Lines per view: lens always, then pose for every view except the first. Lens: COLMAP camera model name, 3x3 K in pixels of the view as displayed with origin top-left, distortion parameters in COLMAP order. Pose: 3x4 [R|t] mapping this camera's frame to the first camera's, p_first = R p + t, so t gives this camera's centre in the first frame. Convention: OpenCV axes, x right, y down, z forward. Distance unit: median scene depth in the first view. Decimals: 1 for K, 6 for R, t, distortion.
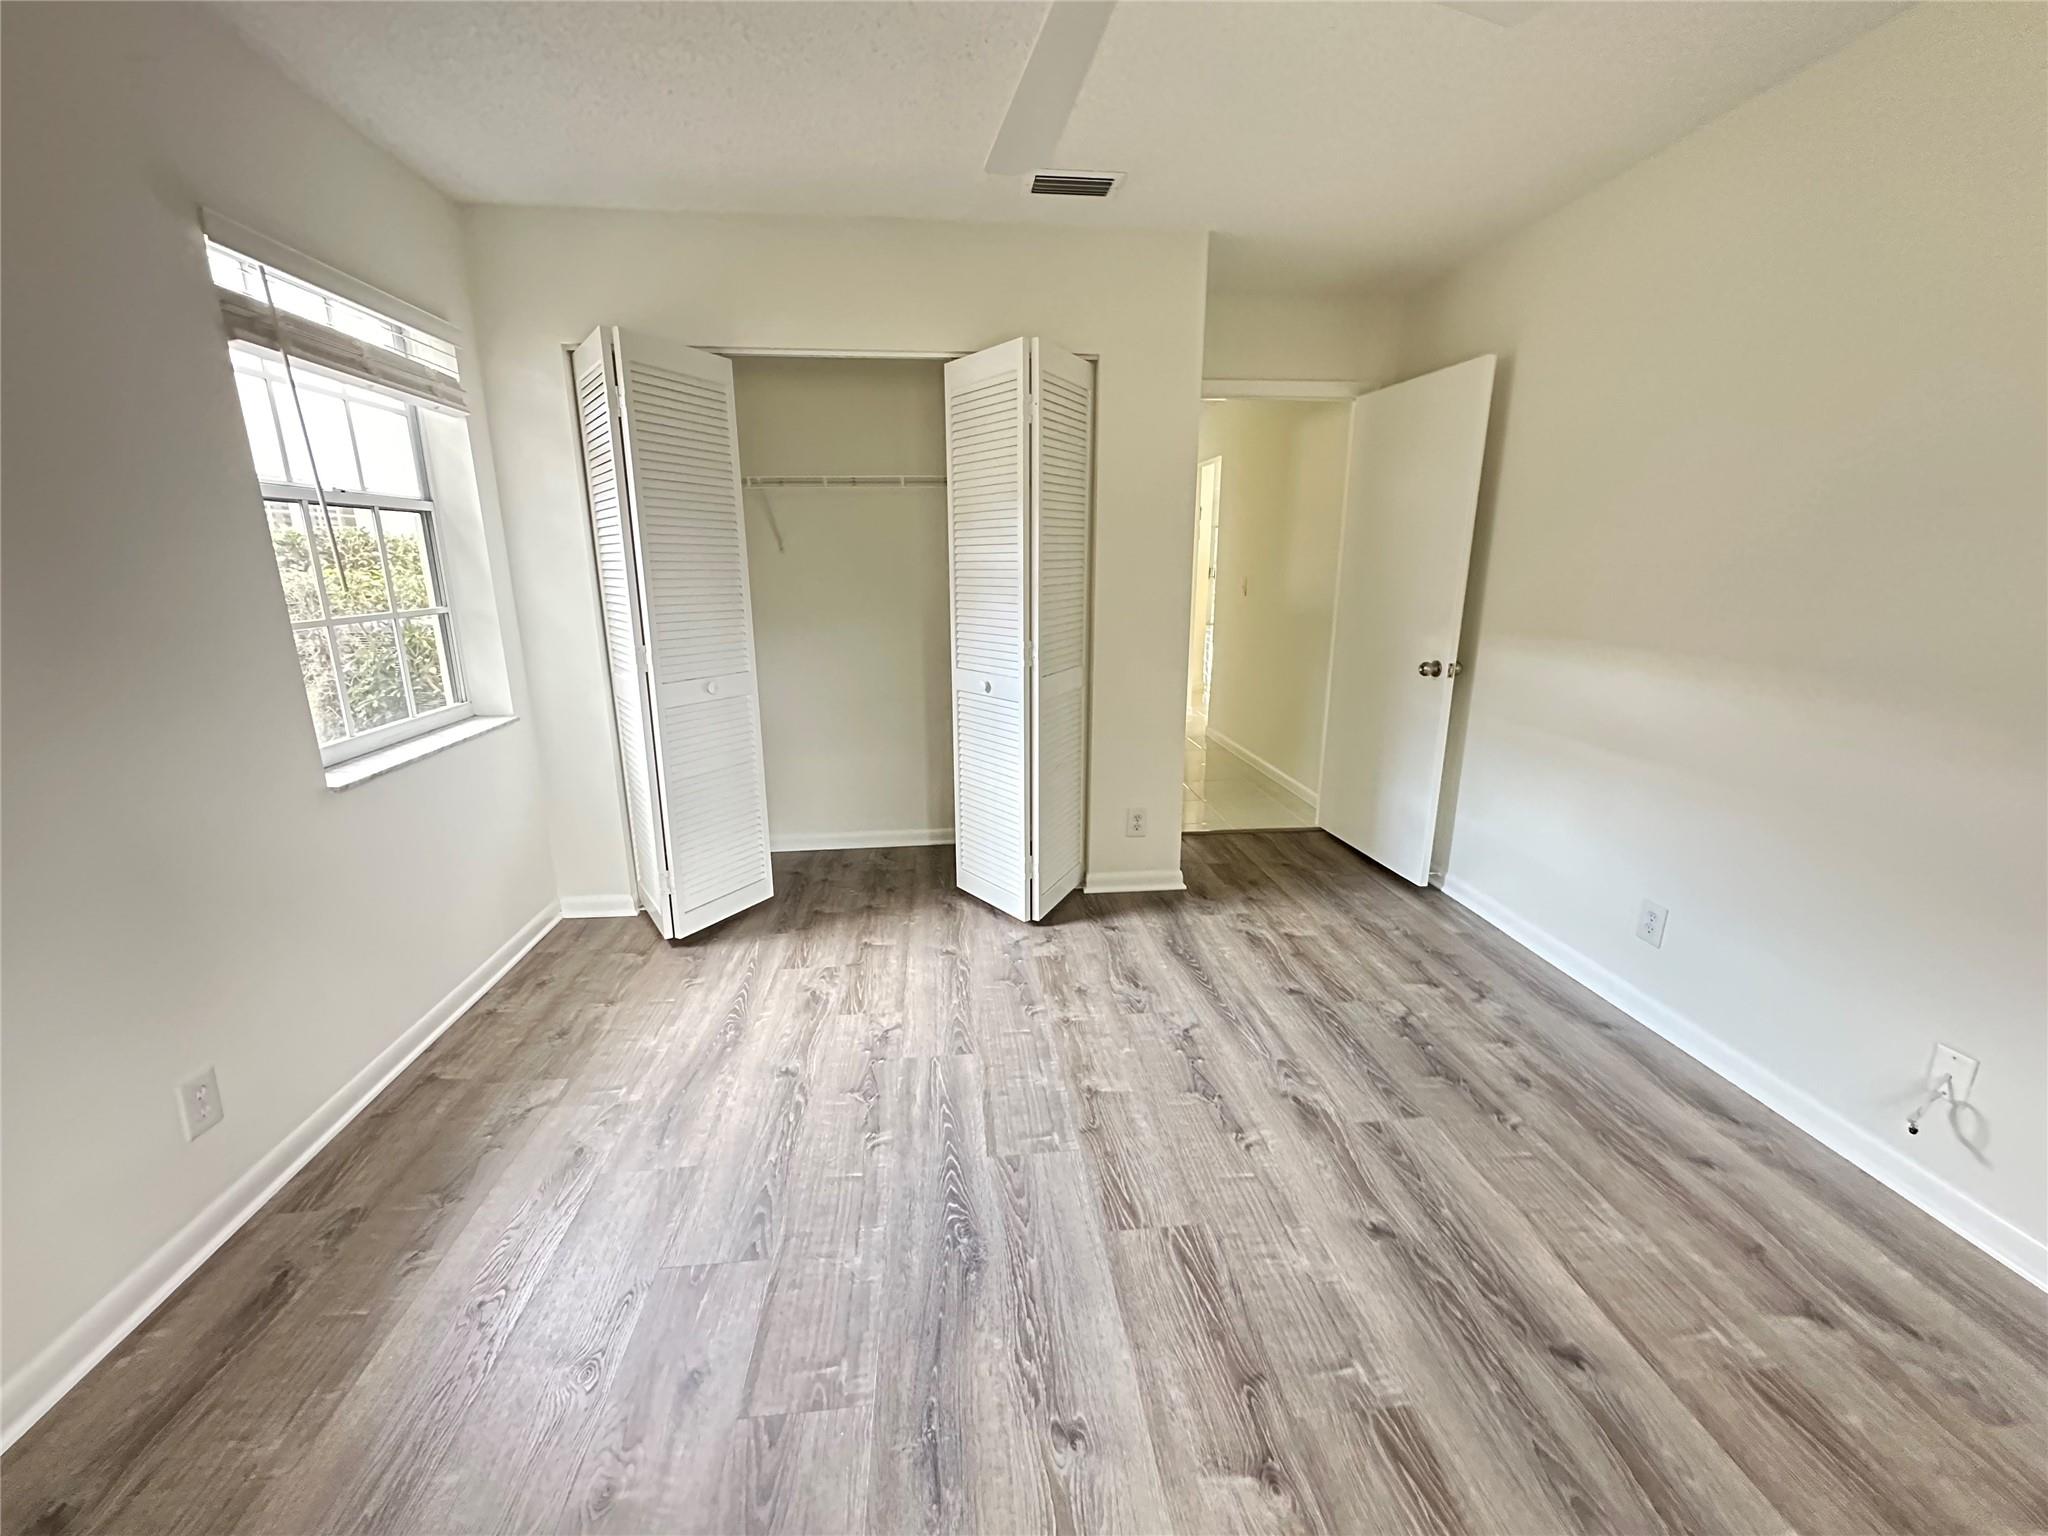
lens RADIAL K [[817.1, 0, 1025.7], [0, 817.1, 762.9], [0, 0, 1]] dist [-0.002141, 0.000440]
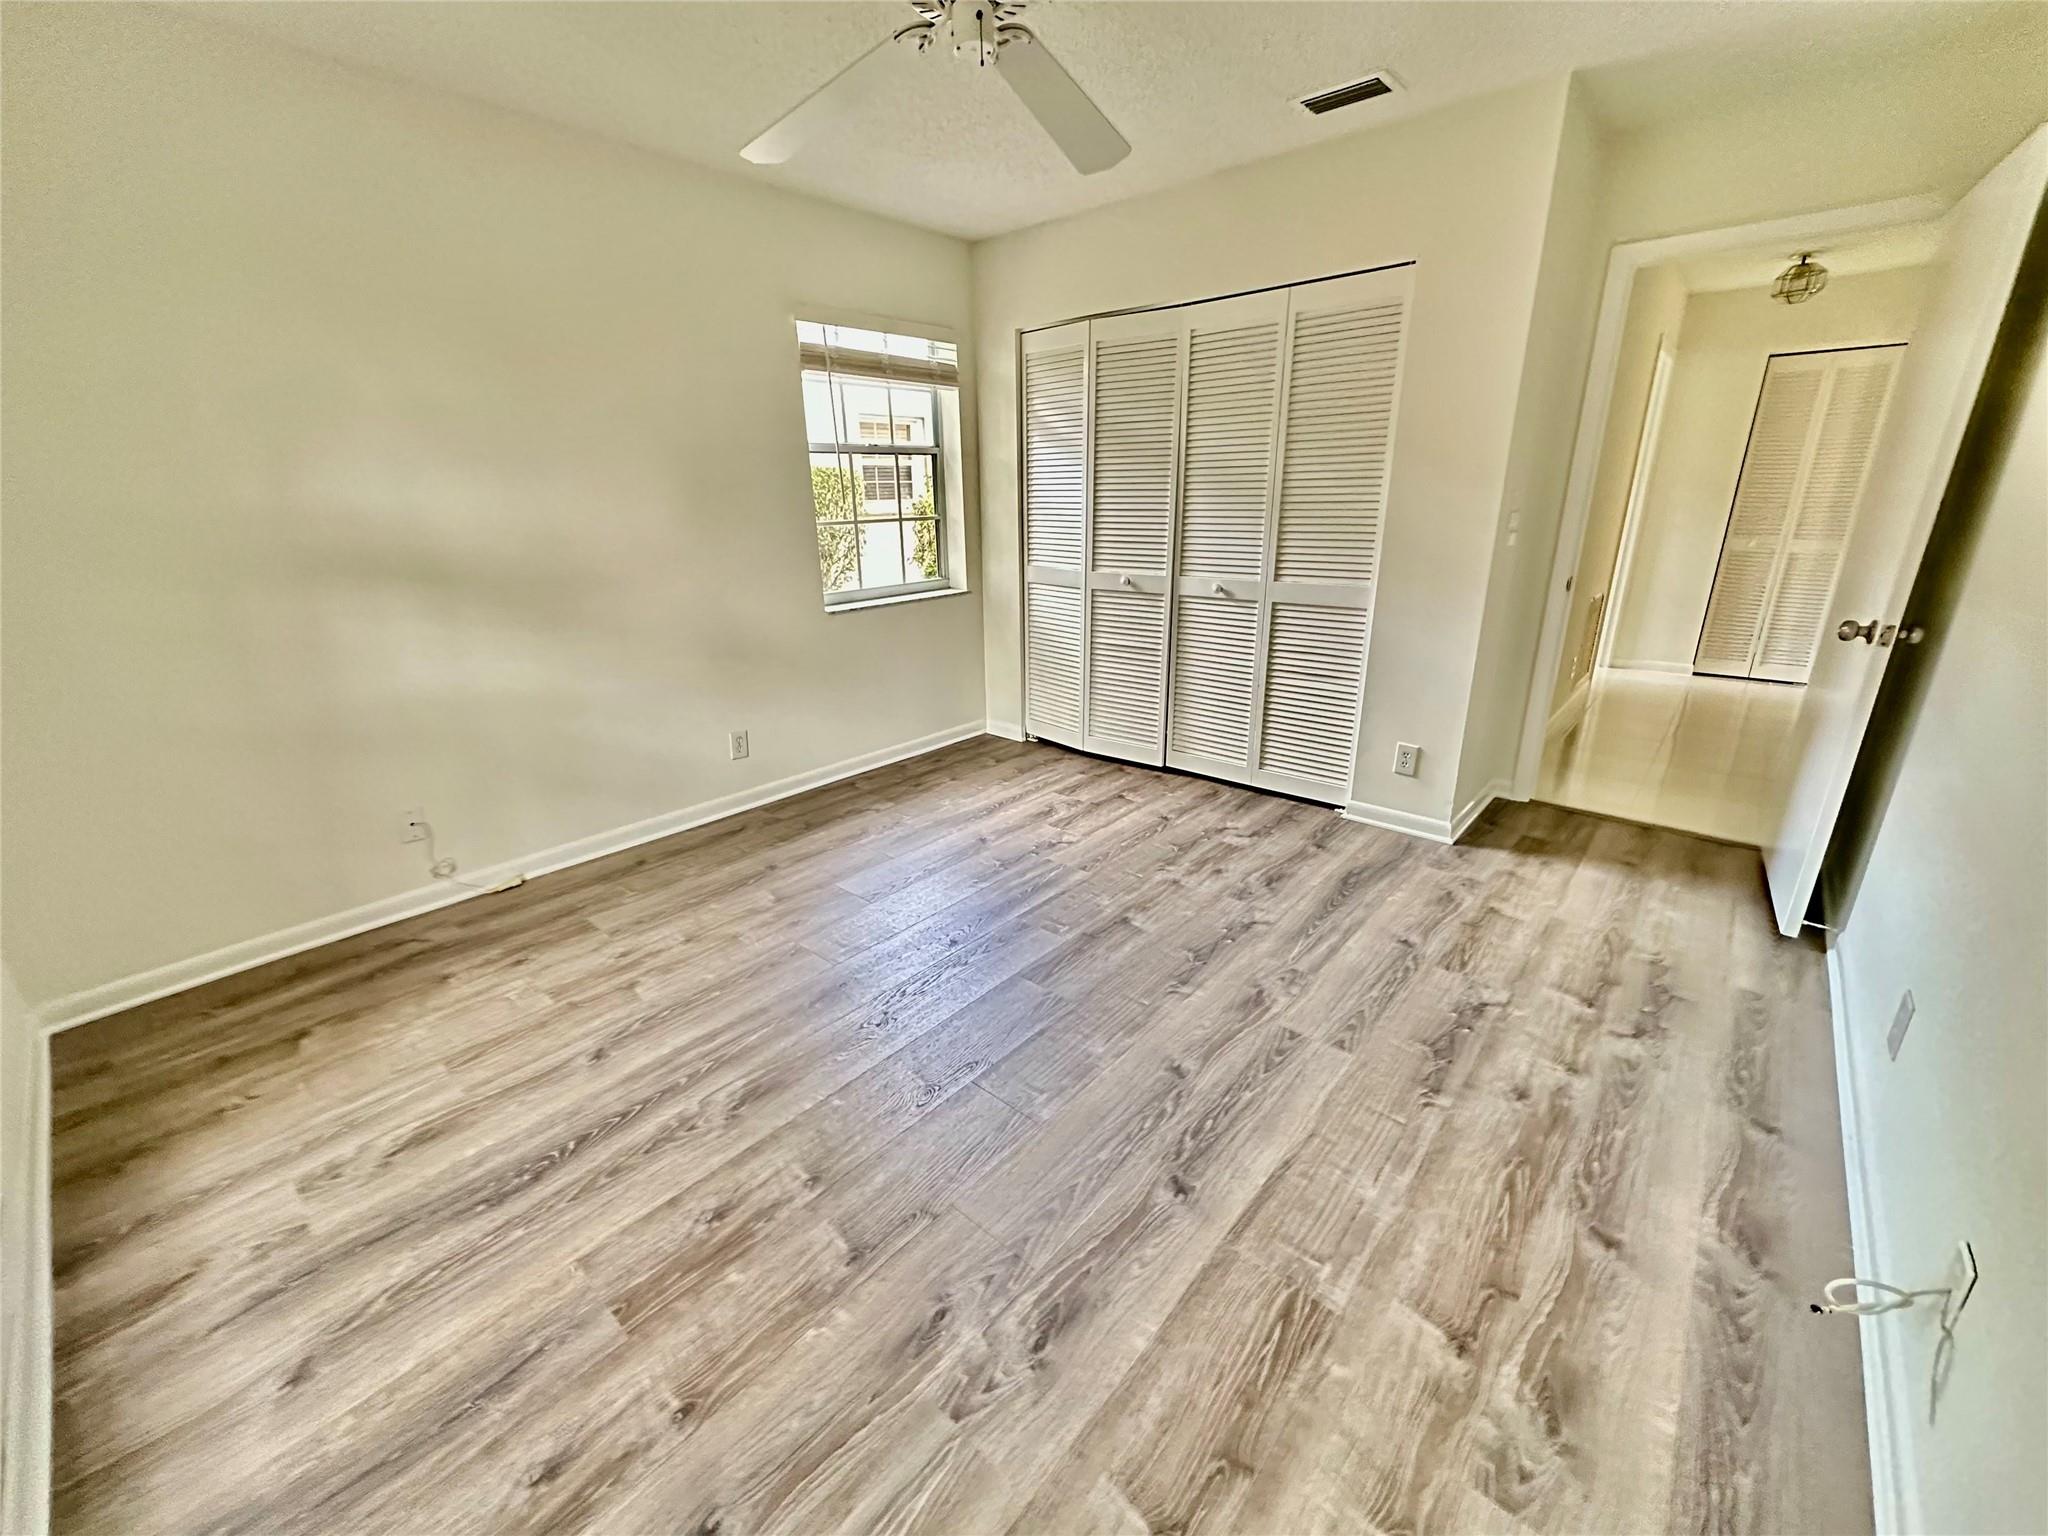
lens RADIAL K [[817.1, 0, 1021.7], [0, 817.1, 762.6], [0, 0, 1]] dist [-0.002141, 0.000440]
pose [[0.677374, 0.226451, -0.699918, 0.696645], [-0.164301, 0.973979, 0.156111, 0.001999], [0.717057, 0.009251, 0.696953, 0.019952]]
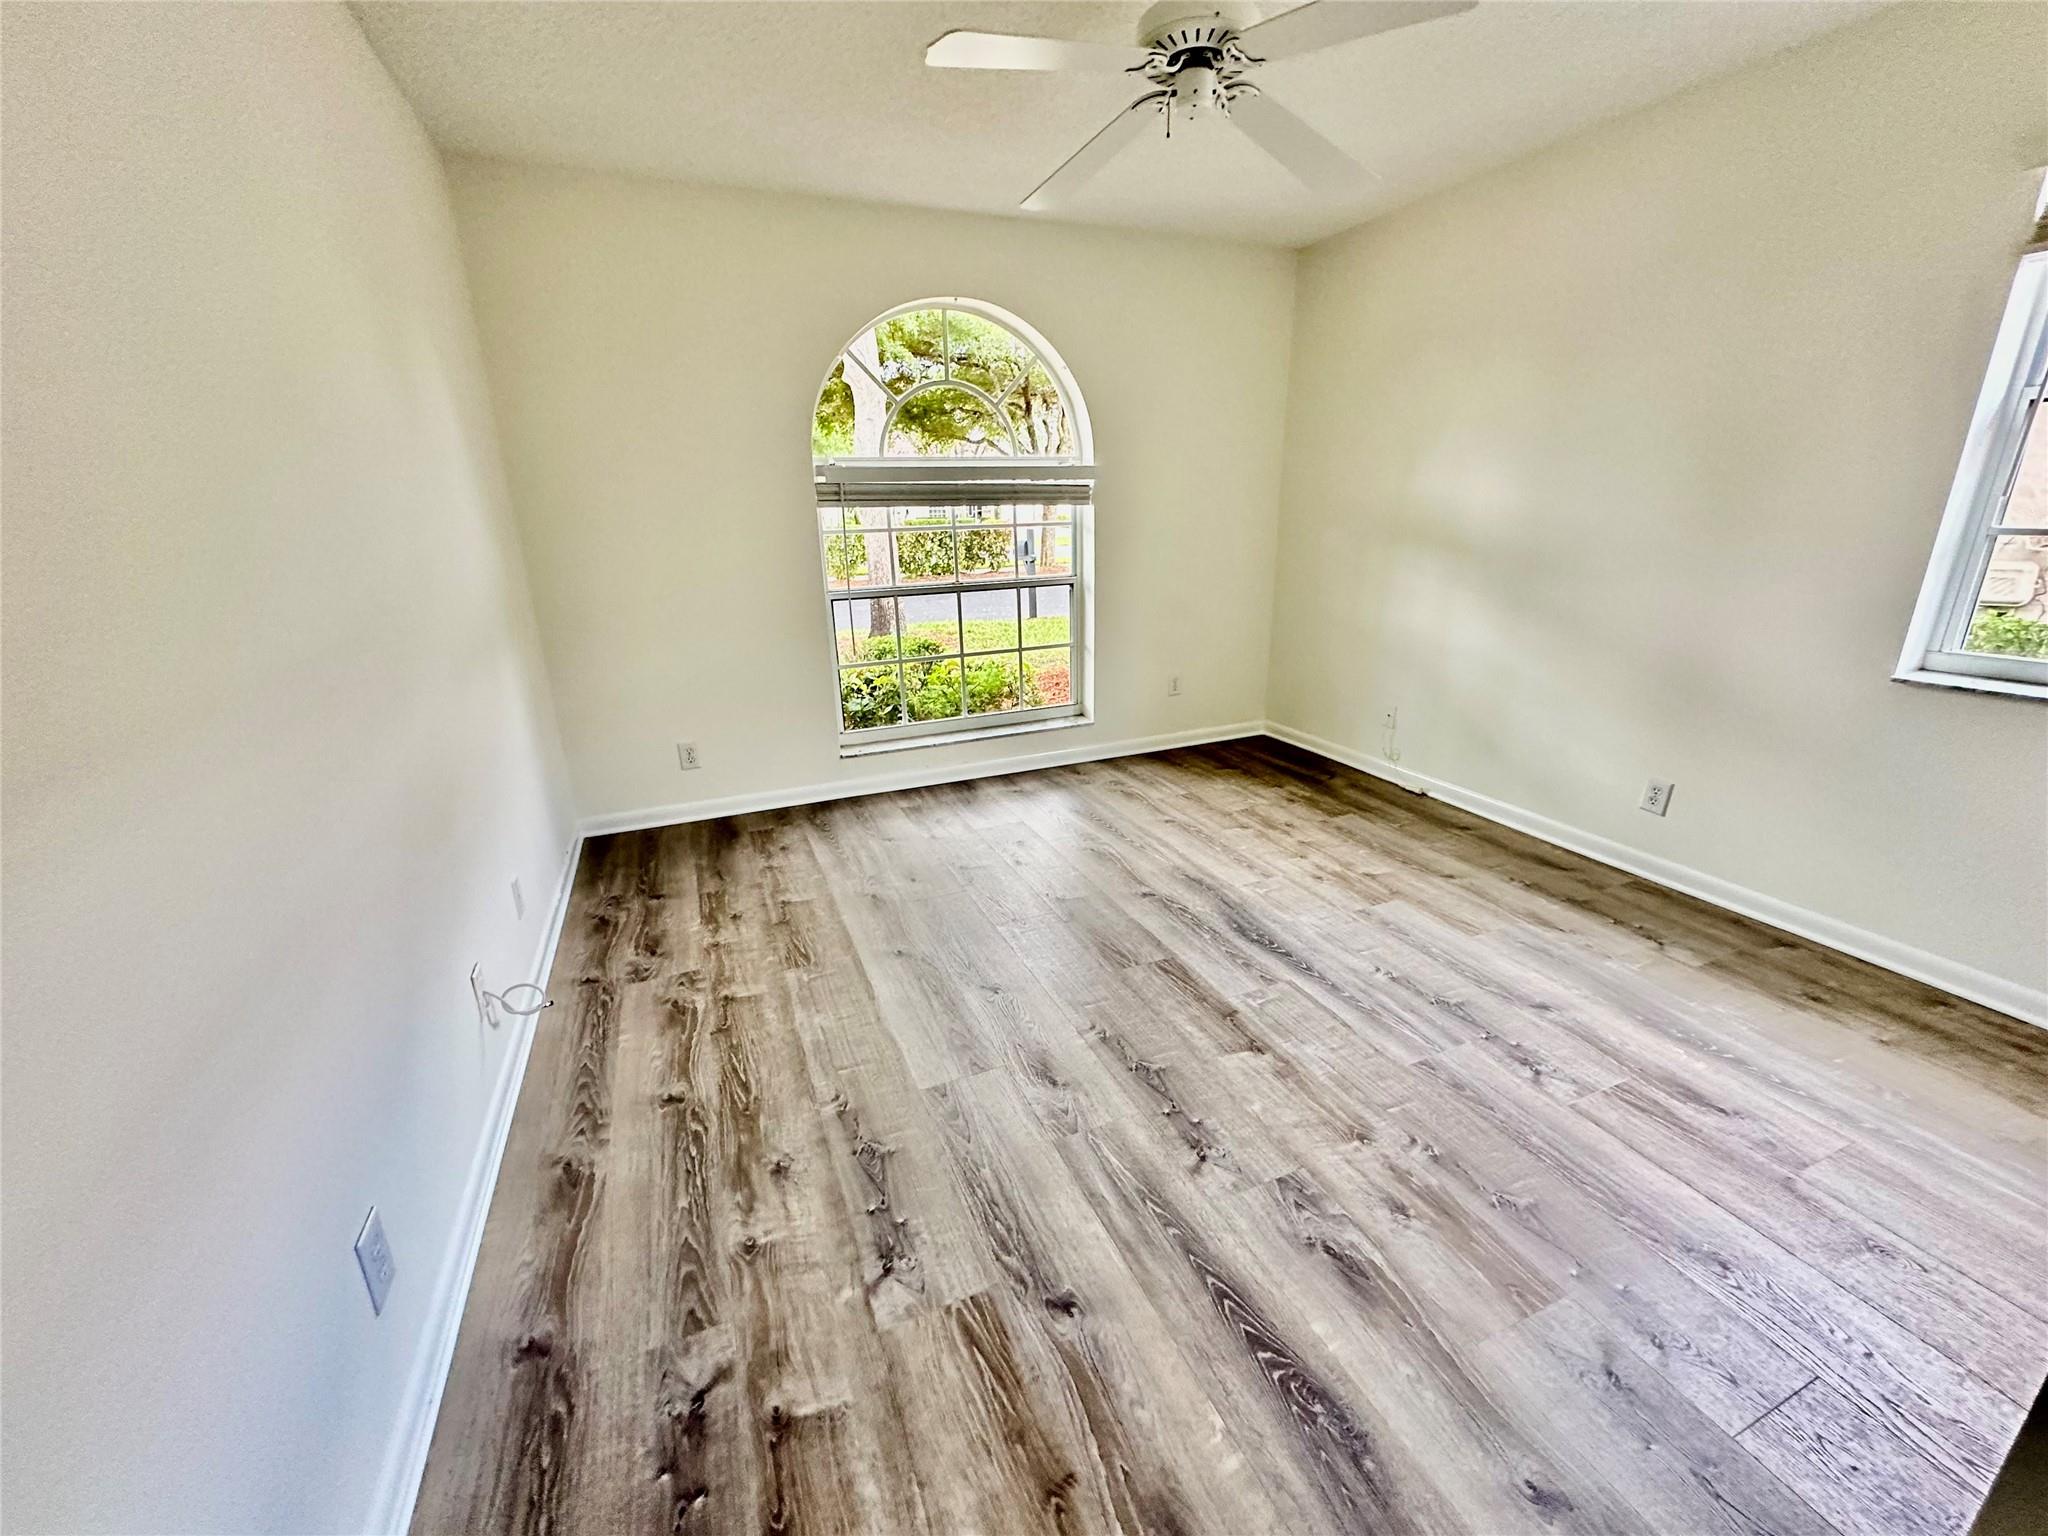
lens RADIAL K [[817.1, 0, 1027.1], [0, 817.1, 751.3], [0, 0, 1]] dist [-0.002141, 0.000440]
pose [[-0.955556, 0.108249, -0.274218, 0.497324], [-0.047822, 0.860918, 0.506492, -0.327674], [0.290906, 0.497095, -0.817478, 1.355160]]
